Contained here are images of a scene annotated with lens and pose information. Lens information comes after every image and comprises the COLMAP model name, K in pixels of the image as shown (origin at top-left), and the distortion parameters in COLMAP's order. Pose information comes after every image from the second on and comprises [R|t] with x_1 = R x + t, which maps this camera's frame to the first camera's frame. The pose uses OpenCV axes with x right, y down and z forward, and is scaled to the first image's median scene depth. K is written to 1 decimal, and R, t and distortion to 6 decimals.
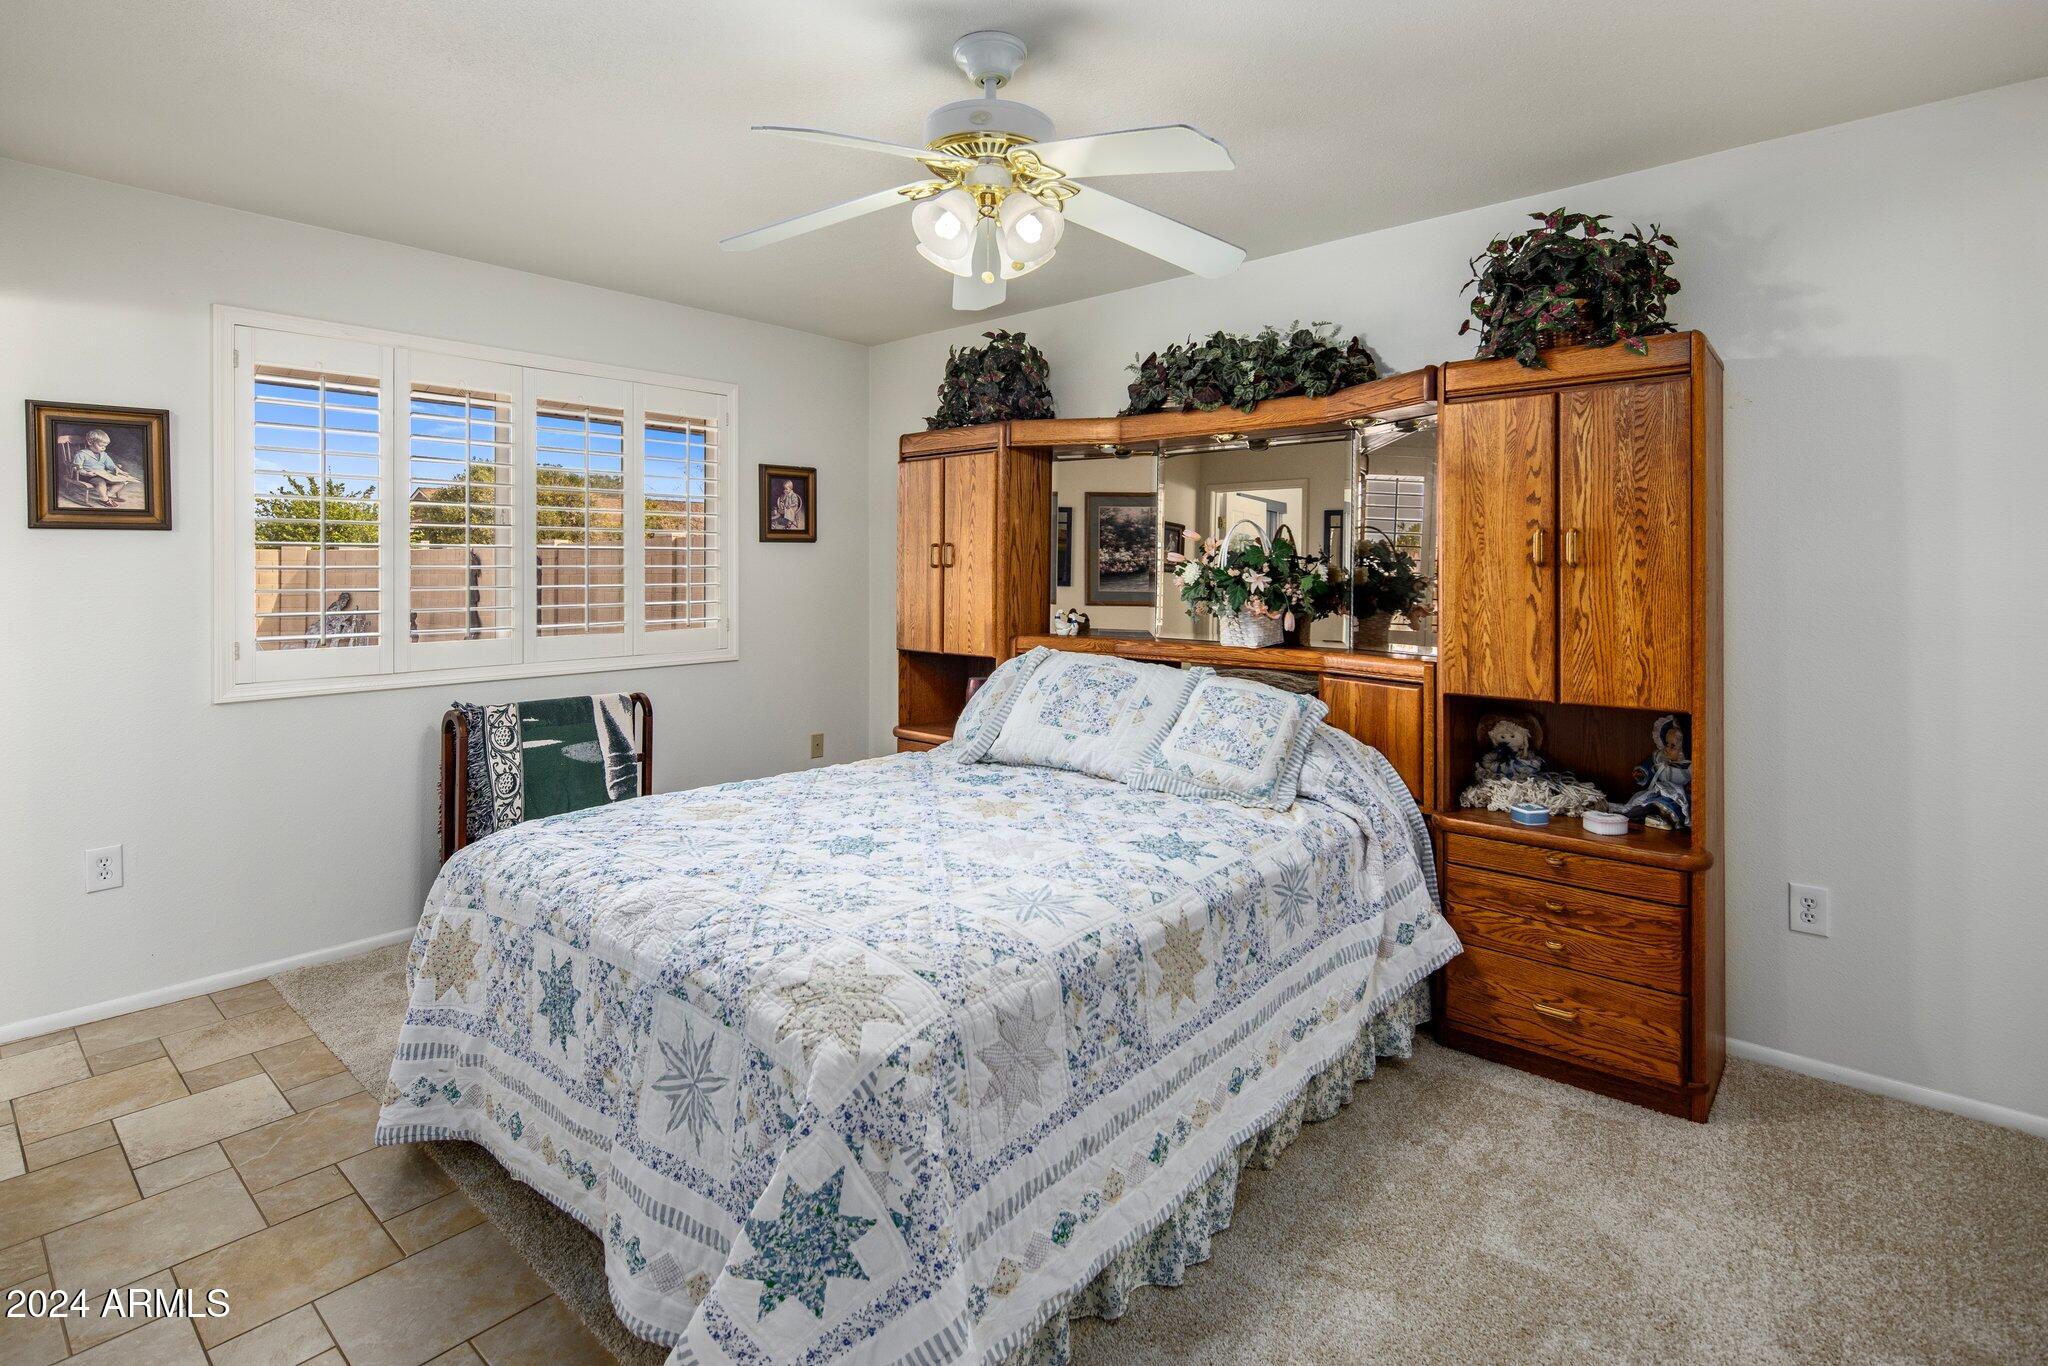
lens RADIAL K [[984.8, 0, 1018.3], [0, 984.8, 730.5], [0, 0, 1]] dist [-0.000986, 0.000204]
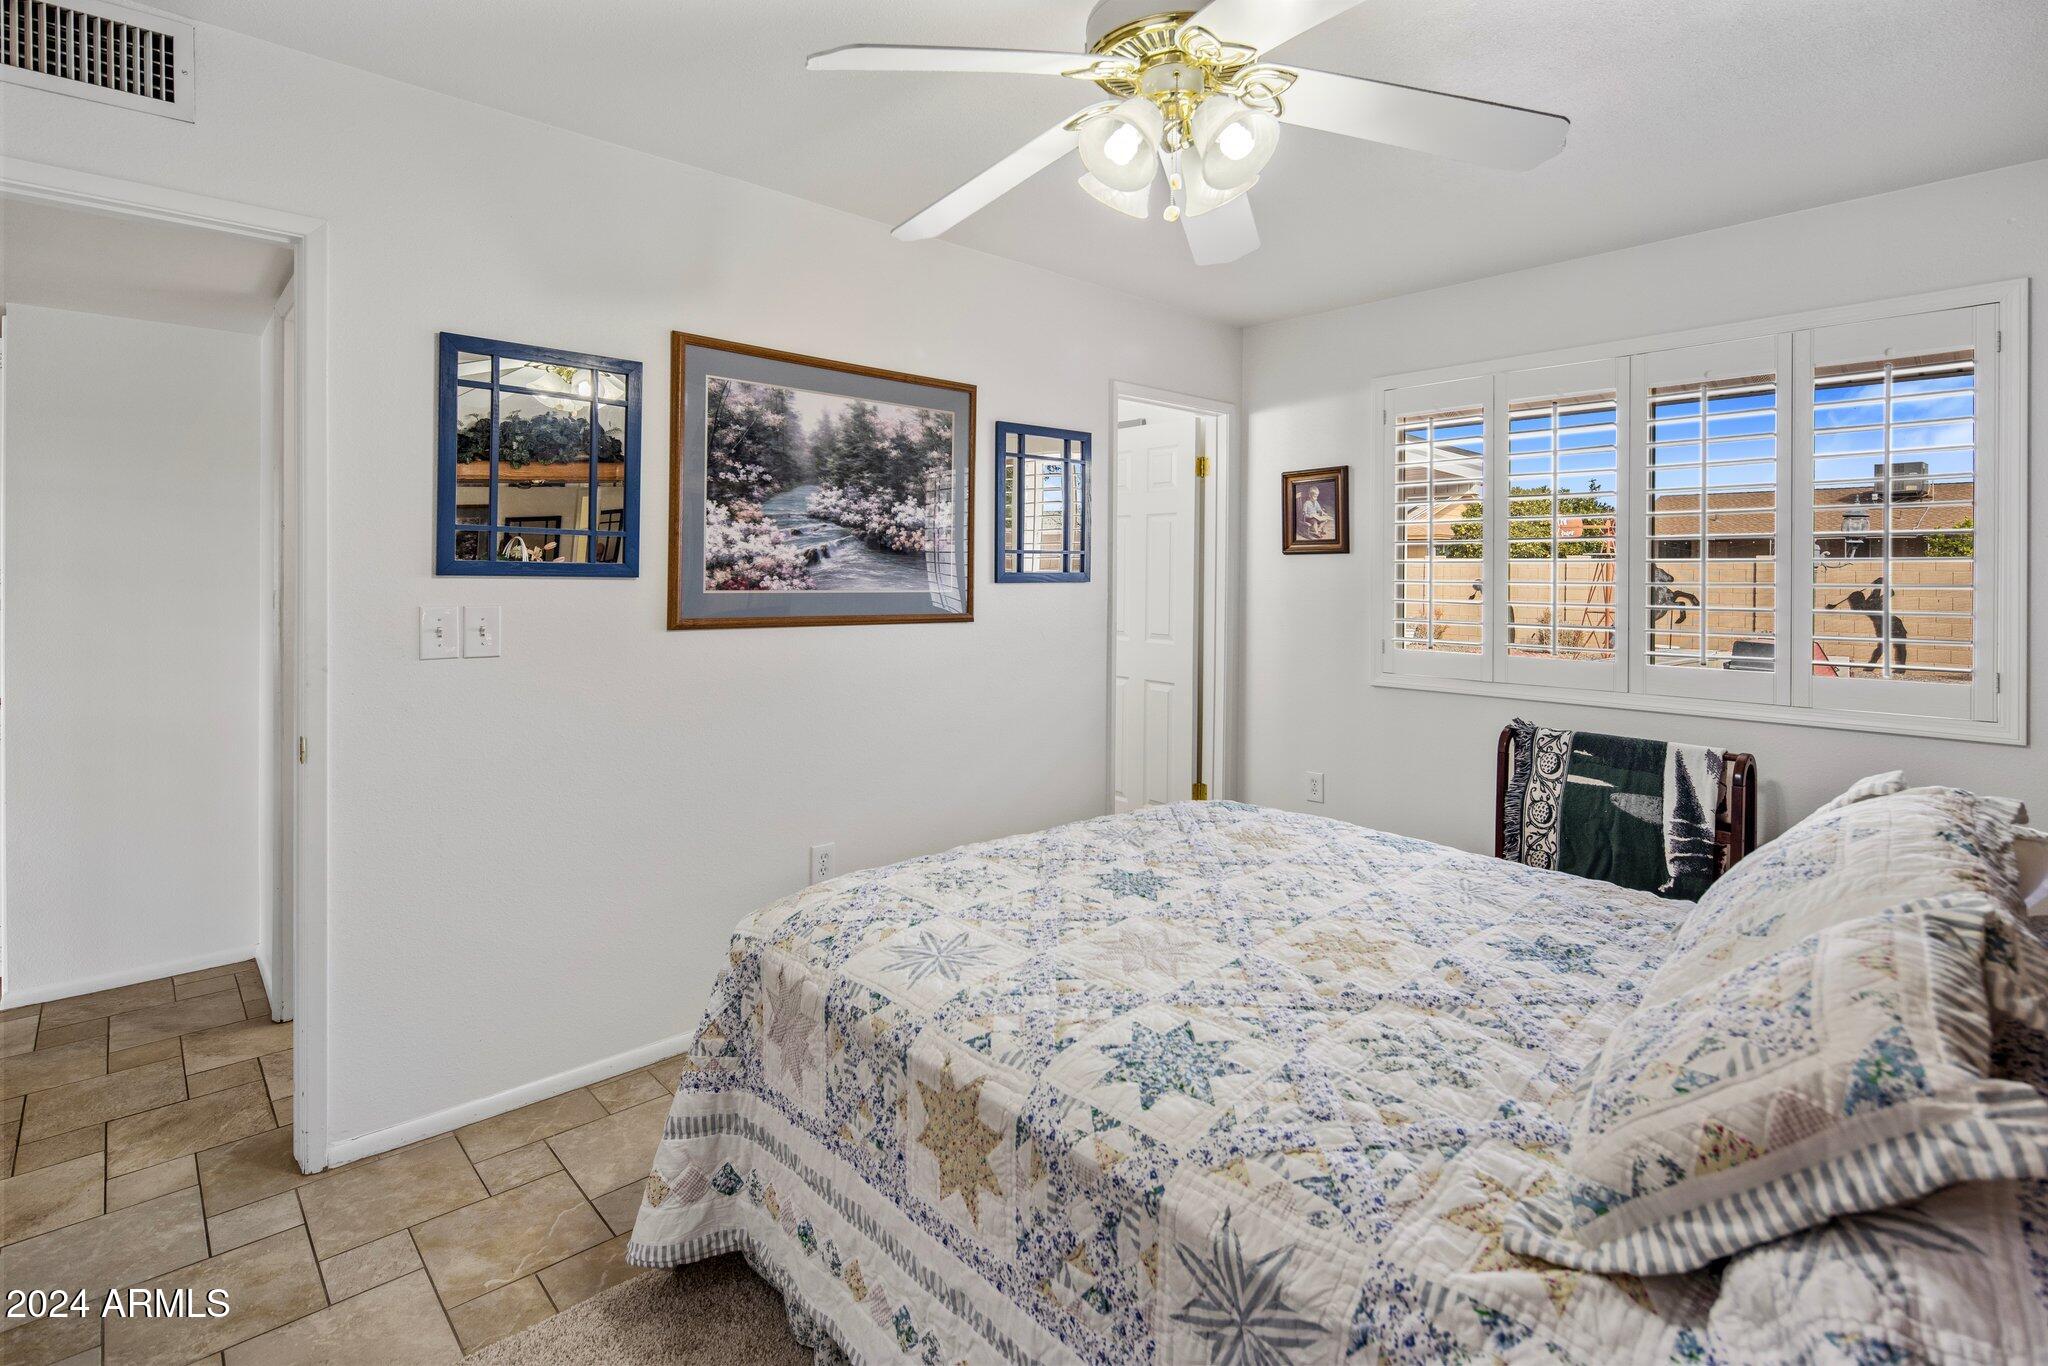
lens RADIAL K [[984.8, 0, 1018.3], [0, 984.8, 730.5], [0, 0, 1]] dist [-0.000986, 0.000204]
pose [[-0.127494, 0.155459, -0.979580, 0.454582], [-0.168359, 0.969916, 0.175838, -0.103745], [0.977446, 0.187339, -0.097485, 0.592067]]
